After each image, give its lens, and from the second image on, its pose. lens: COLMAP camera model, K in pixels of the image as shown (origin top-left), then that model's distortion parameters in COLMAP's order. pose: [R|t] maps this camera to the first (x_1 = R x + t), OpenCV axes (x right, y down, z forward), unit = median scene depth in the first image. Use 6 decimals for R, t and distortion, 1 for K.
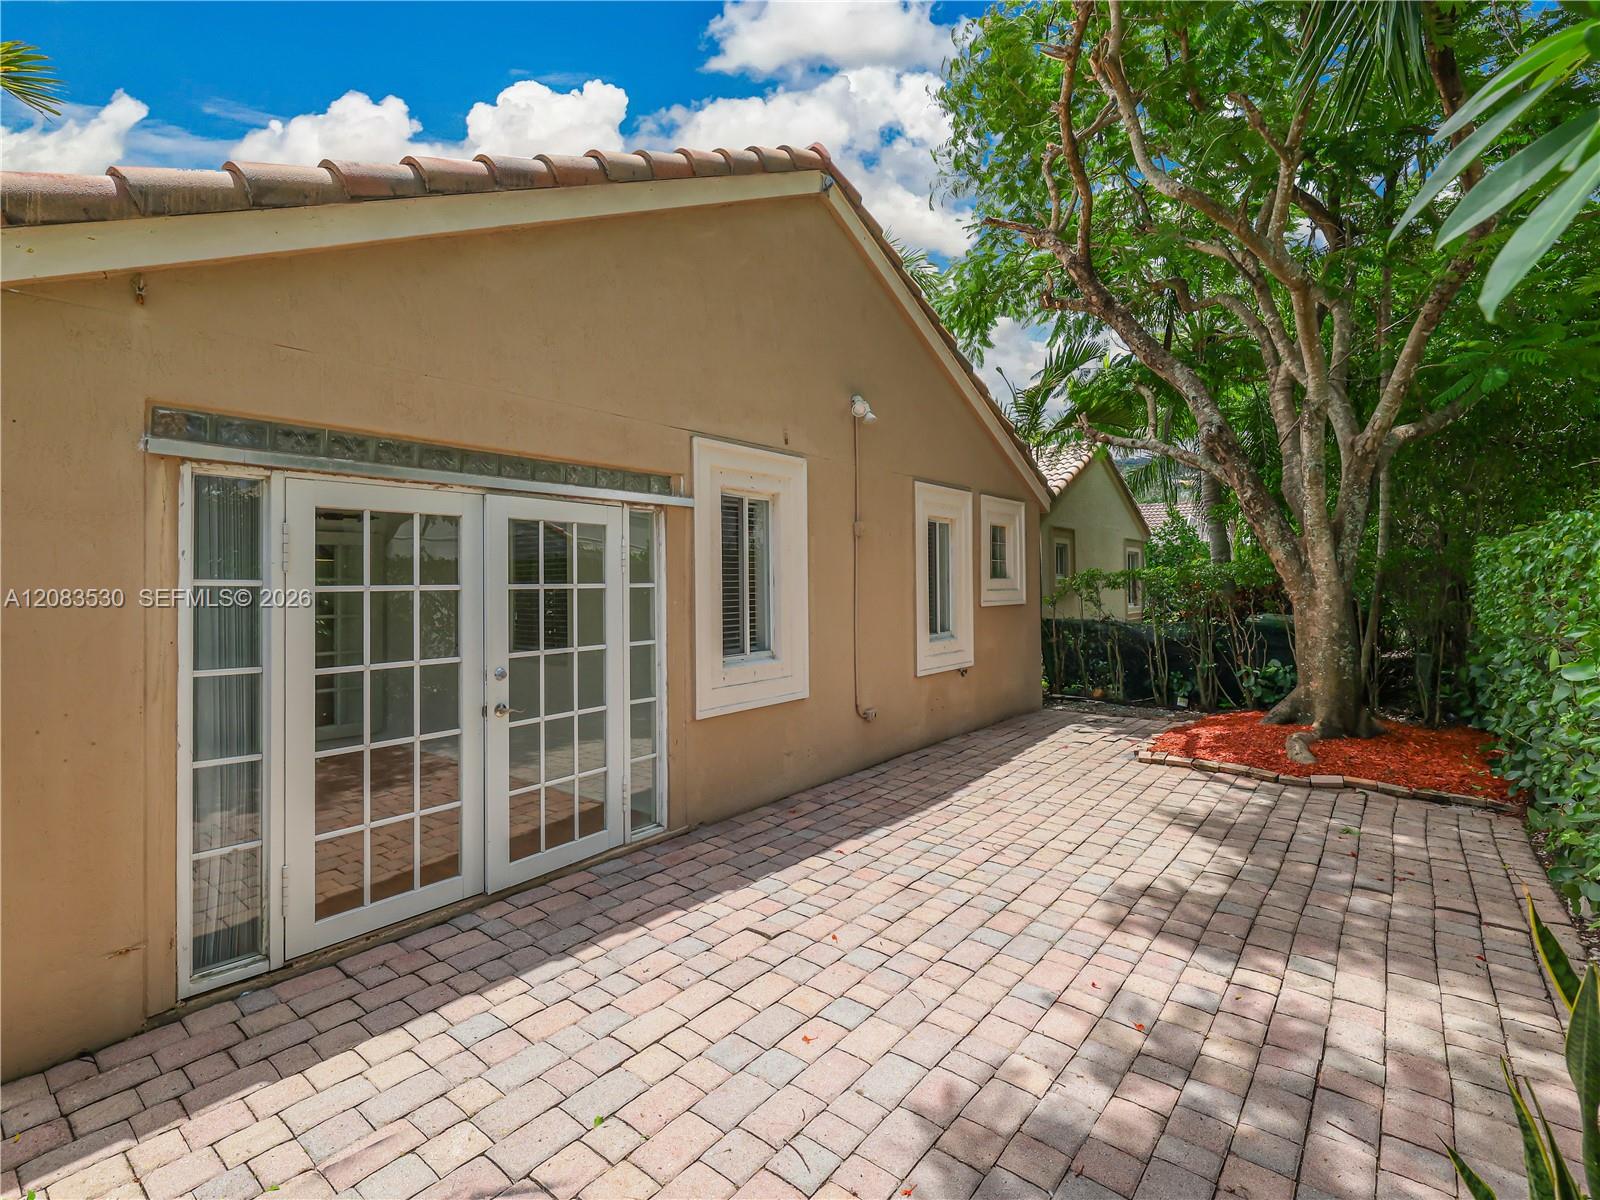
lens RADIAL K [[761.2, 0, 784.7], [0, 761.2, 575.5], [0, 0, 1]] dist [0.010158, -0.001778]
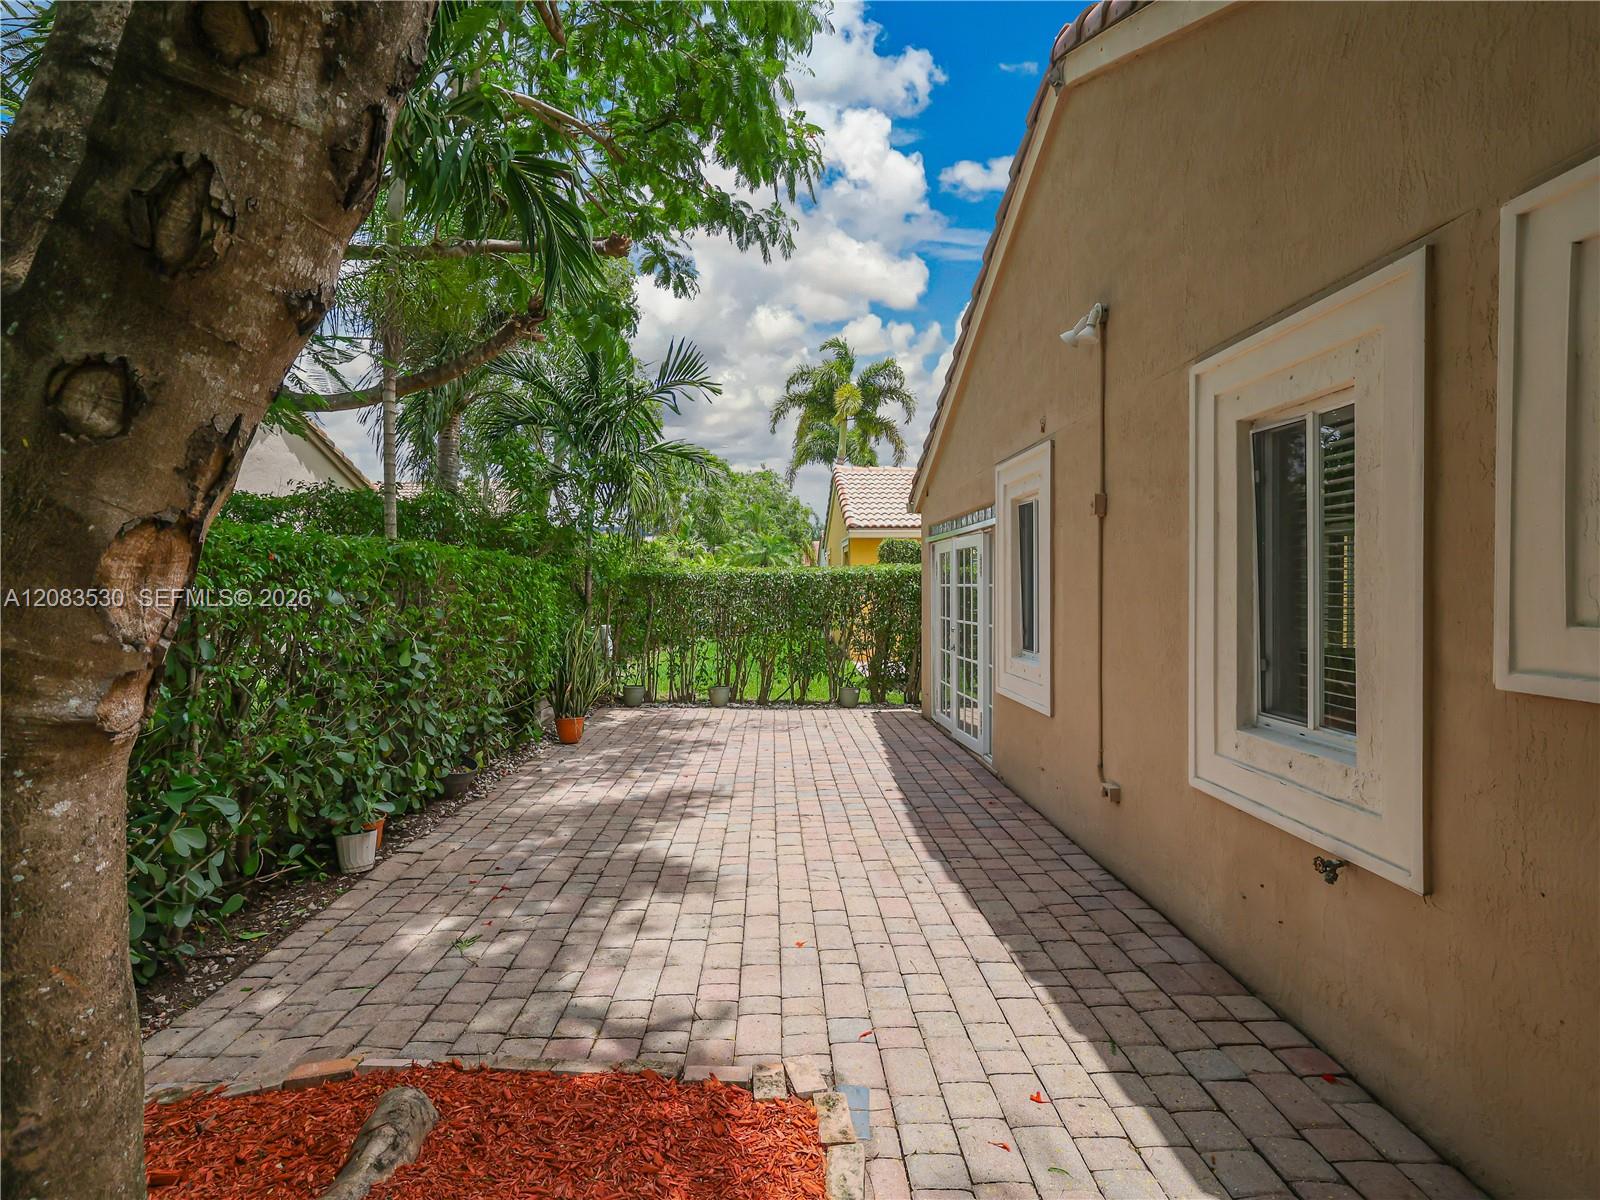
lens RADIAL K [[761.2, 0, 779.5], [0, 761.2, 591.2], [0, 0, 1]] dist [0.010158, -0.001778]
pose [[-0.767134, 0.009099, -0.641422, 0.954210], [0.008608, 0.999955, 0.003890, 0.014446], [0.641429, -0.002537, -0.767178, 1.711863]]
